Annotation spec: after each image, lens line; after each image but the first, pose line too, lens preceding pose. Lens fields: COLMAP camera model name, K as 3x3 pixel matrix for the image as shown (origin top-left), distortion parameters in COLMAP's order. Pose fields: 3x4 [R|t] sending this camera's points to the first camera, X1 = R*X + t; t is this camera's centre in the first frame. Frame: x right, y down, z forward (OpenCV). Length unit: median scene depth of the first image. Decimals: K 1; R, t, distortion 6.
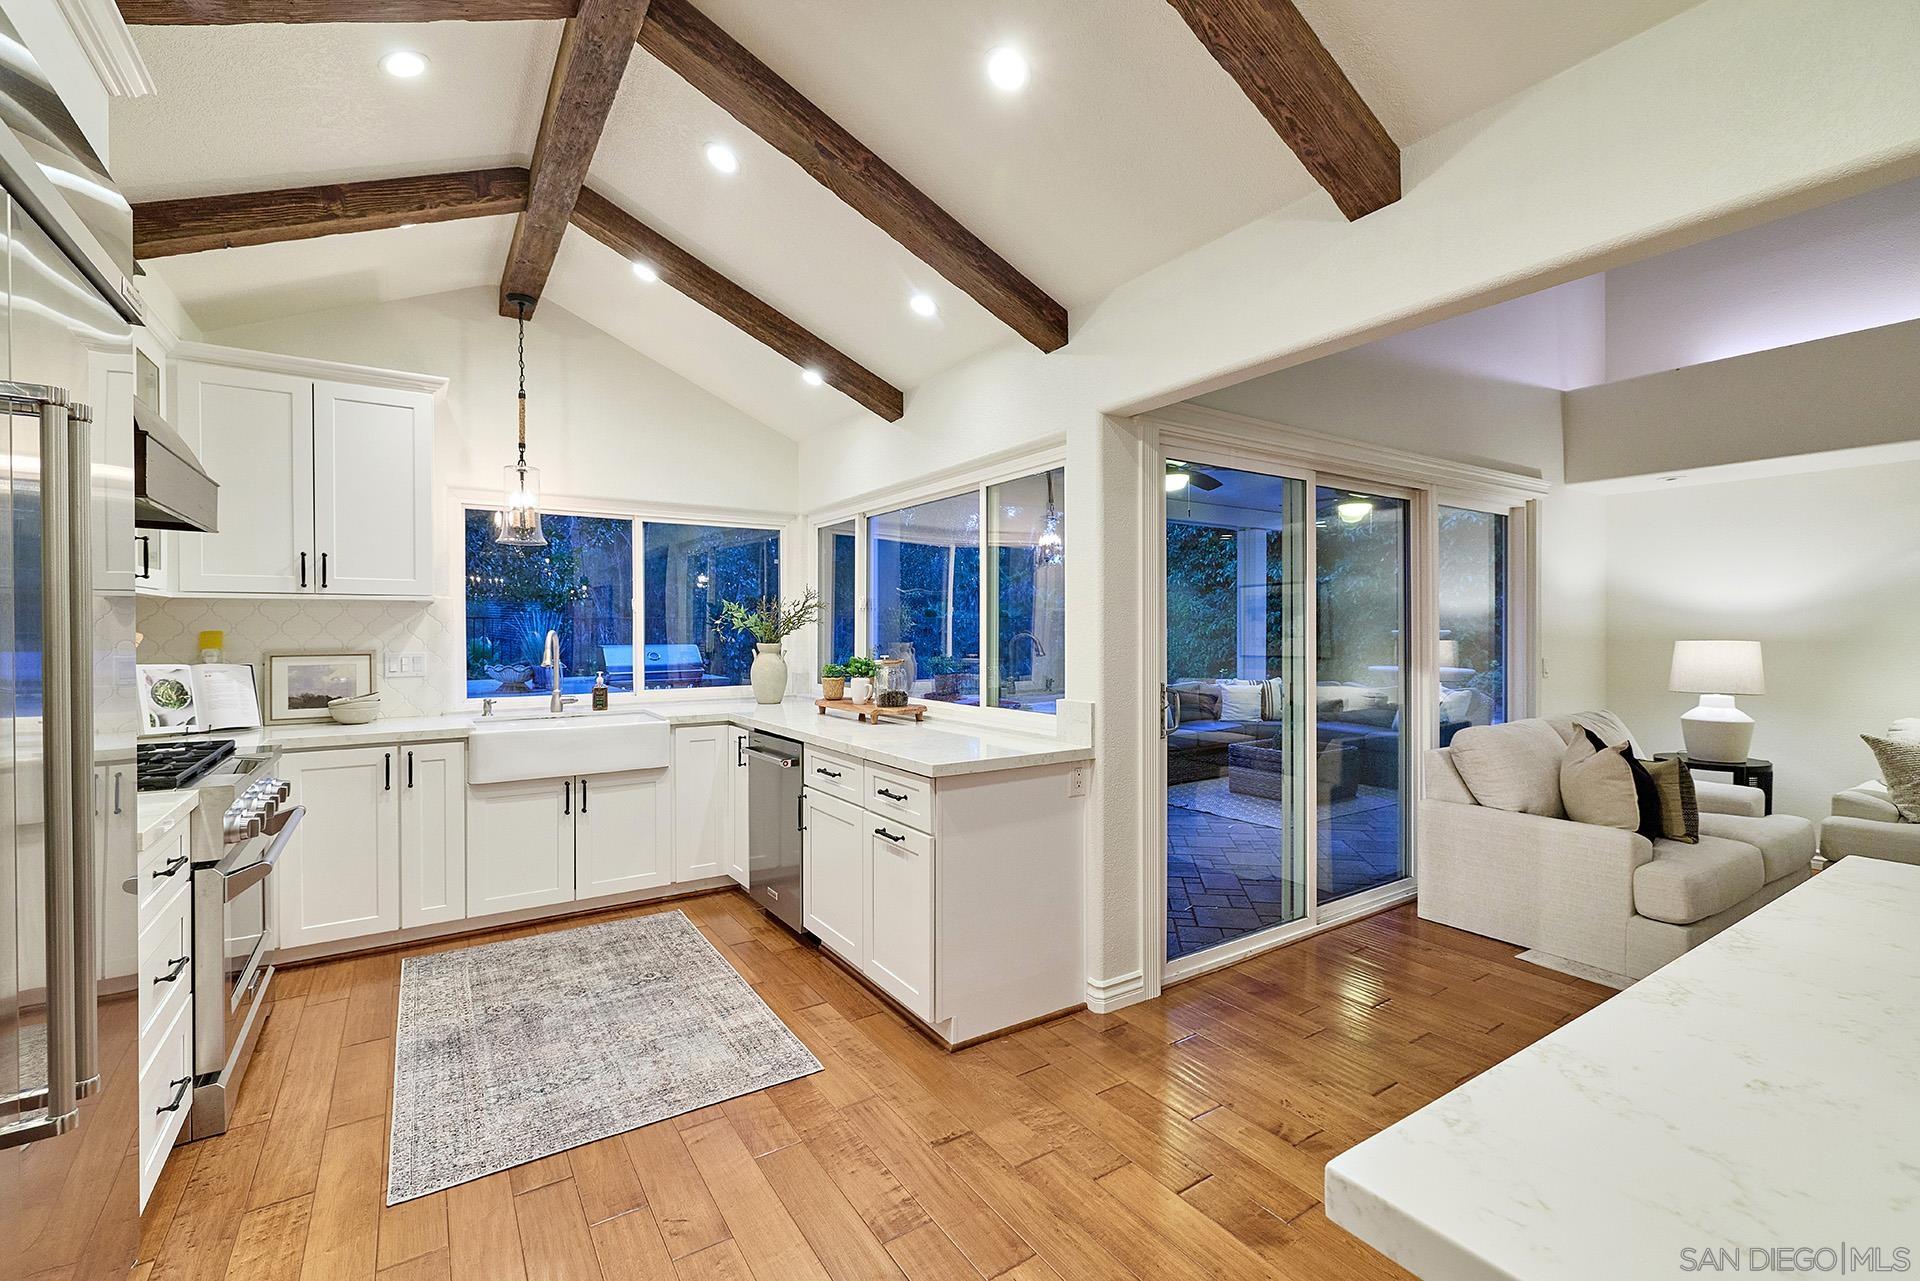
lens RADIAL K [[826.3, 0, 960.0], [0, 826.3, 636.2], [0, 0, 1]] dist [-0.002852, -0.000472]
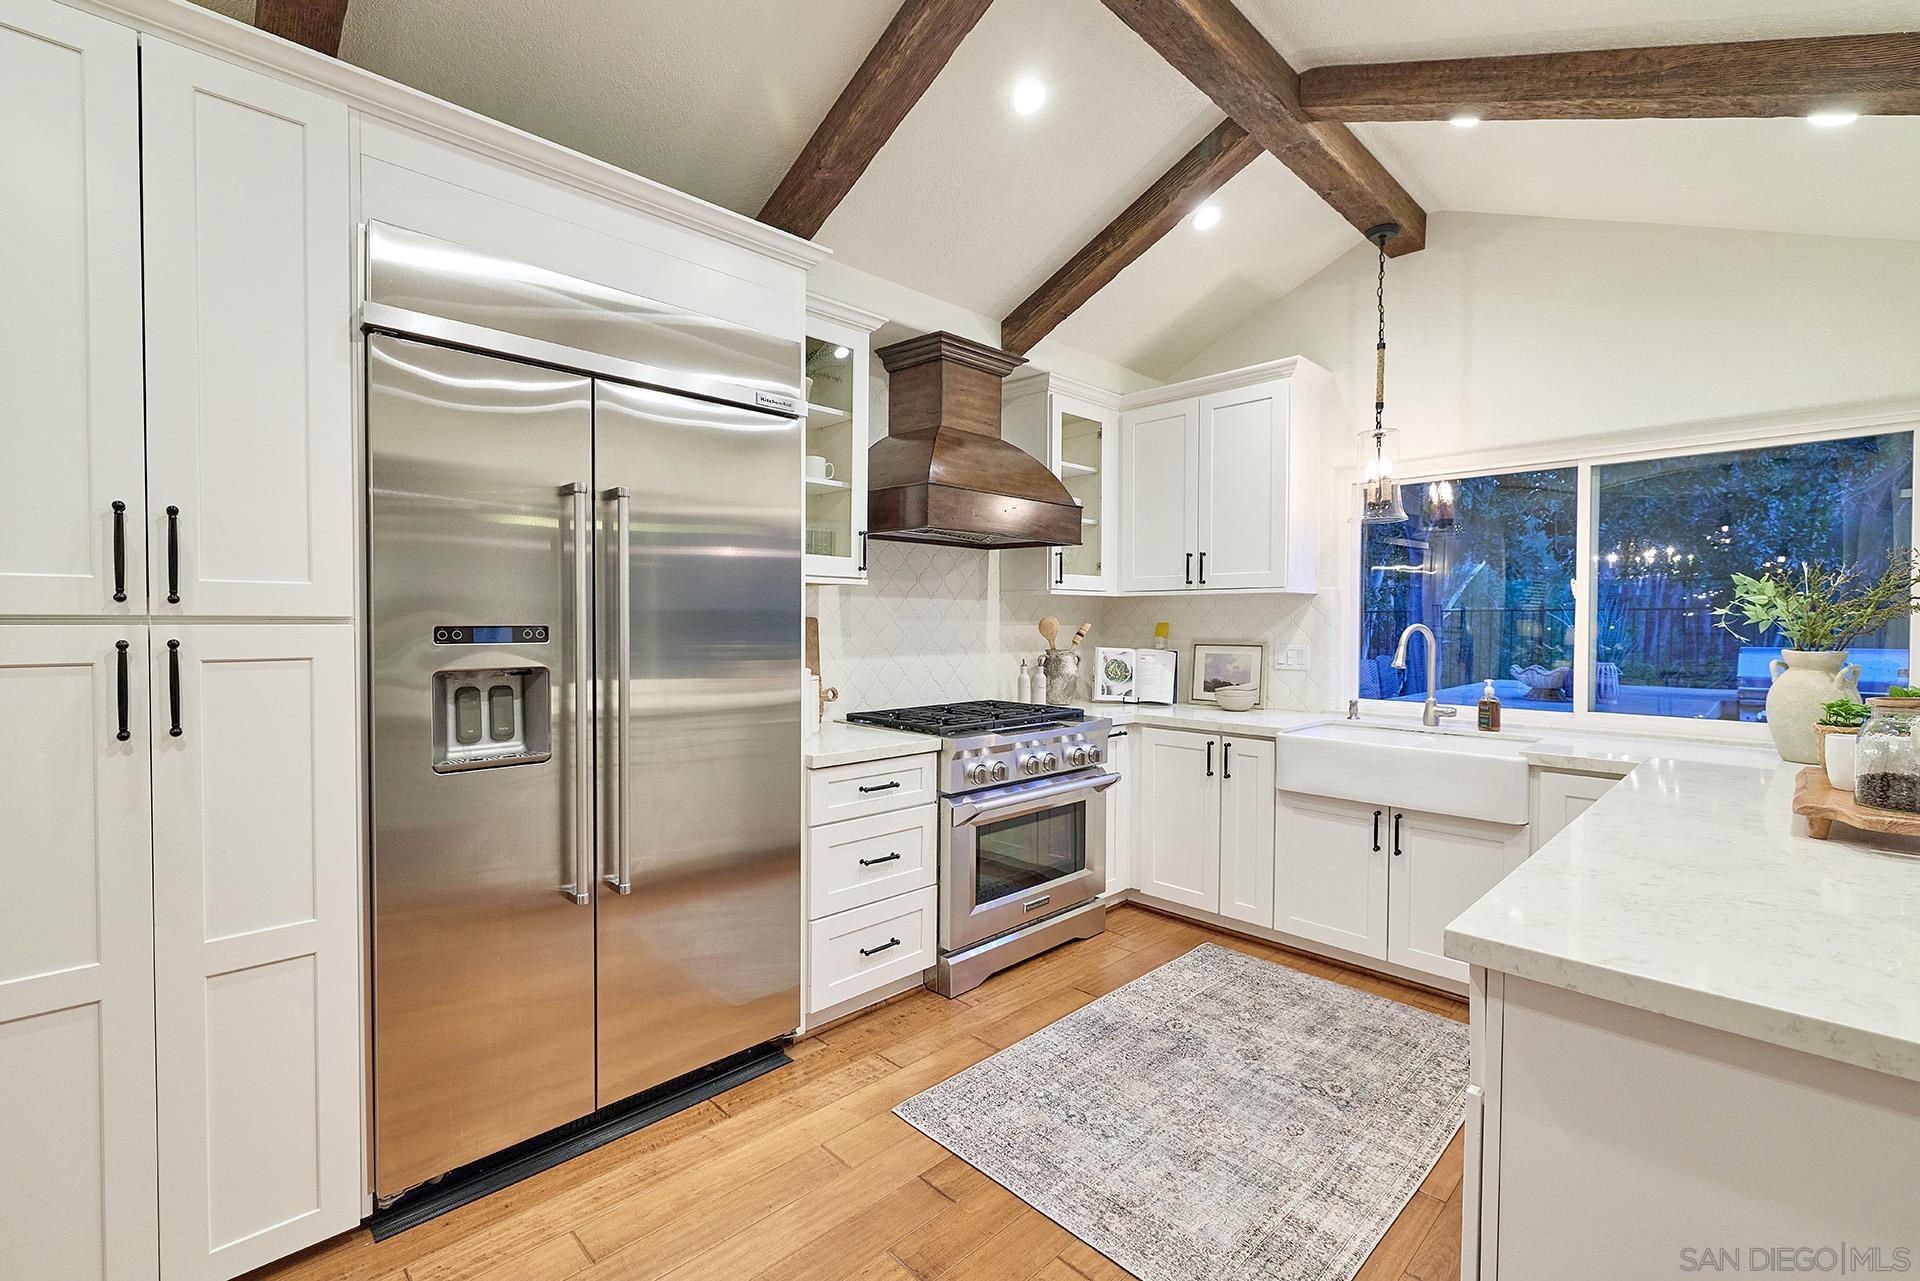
lens RADIAL K [[826.3, 0, 956.5], [0, 826.3, 634.7], [0, 0, 1]] dist [-0.002852, -0.000472]
pose [[0.180645, 0.019795, -0.983349, 0.258403], [-0.010956, 0.999776, 0.018113, -0.007130], [0.983487, 0.007501, 0.180821, 0.476541]]
